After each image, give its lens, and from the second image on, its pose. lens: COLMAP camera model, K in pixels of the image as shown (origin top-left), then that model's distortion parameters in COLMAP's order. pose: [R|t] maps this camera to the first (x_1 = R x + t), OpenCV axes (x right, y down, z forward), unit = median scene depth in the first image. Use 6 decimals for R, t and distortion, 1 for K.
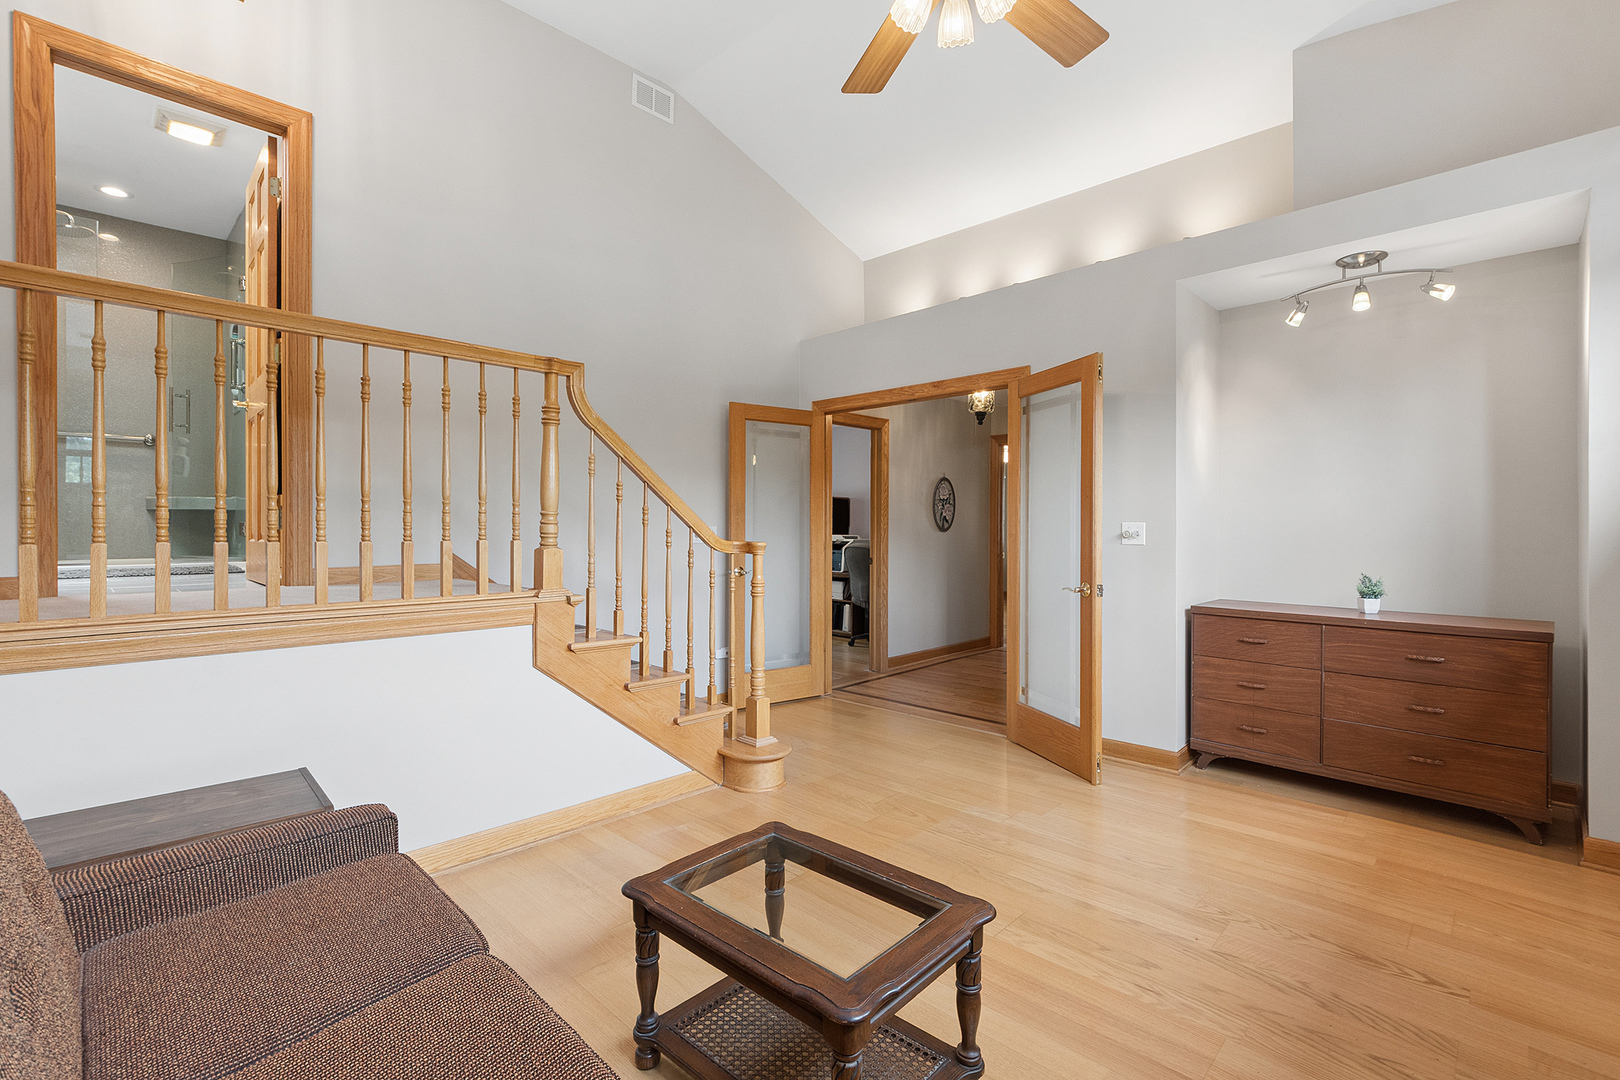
lens RADIAL K [[718.7, 0, 814.5], [0, 718.7, 524.8], [0, 0, 1]] dist [-0.008678, 0.000838]
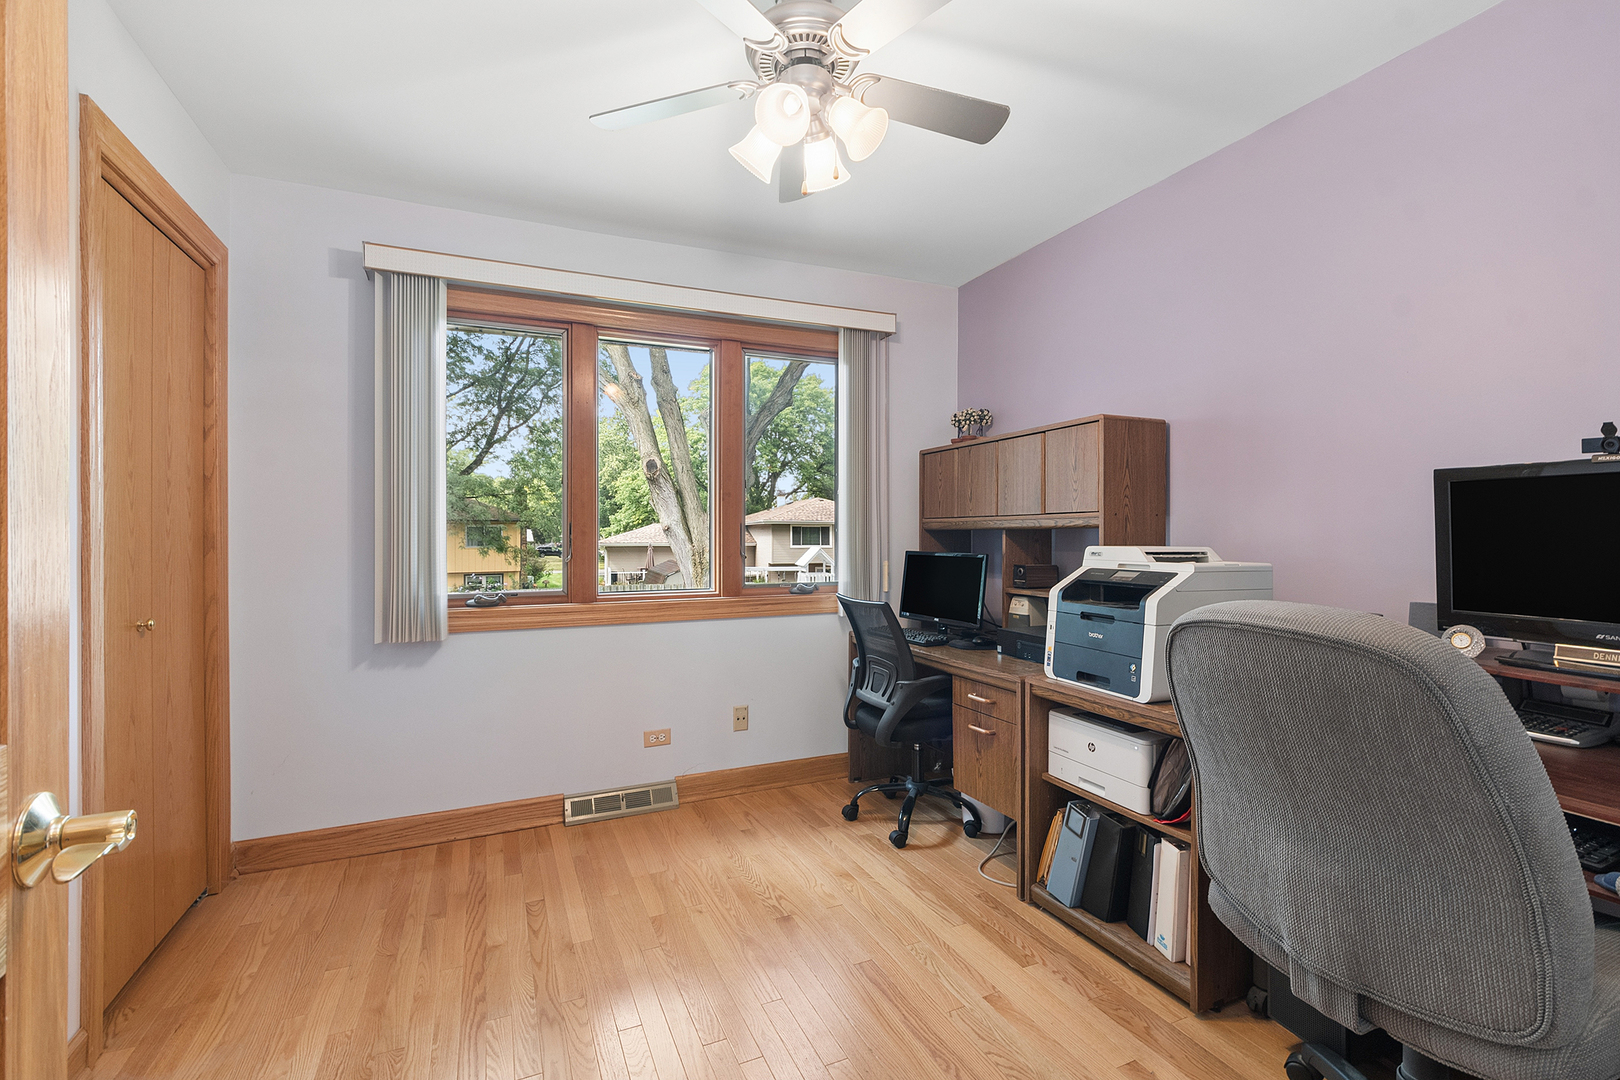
lens RADIAL K [[718.7, 0, 805.5], [0, 718.7, 535.2], [0, 0, 1]] dist [-0.008678, 0.000838]
pose [[0.930935, -0.007933, -0.365100, 0.020285], [0.004839, 0.999944, -0.009388, 0.011968], [0.365154, 0.006973, 0.930921, 0.733748]]
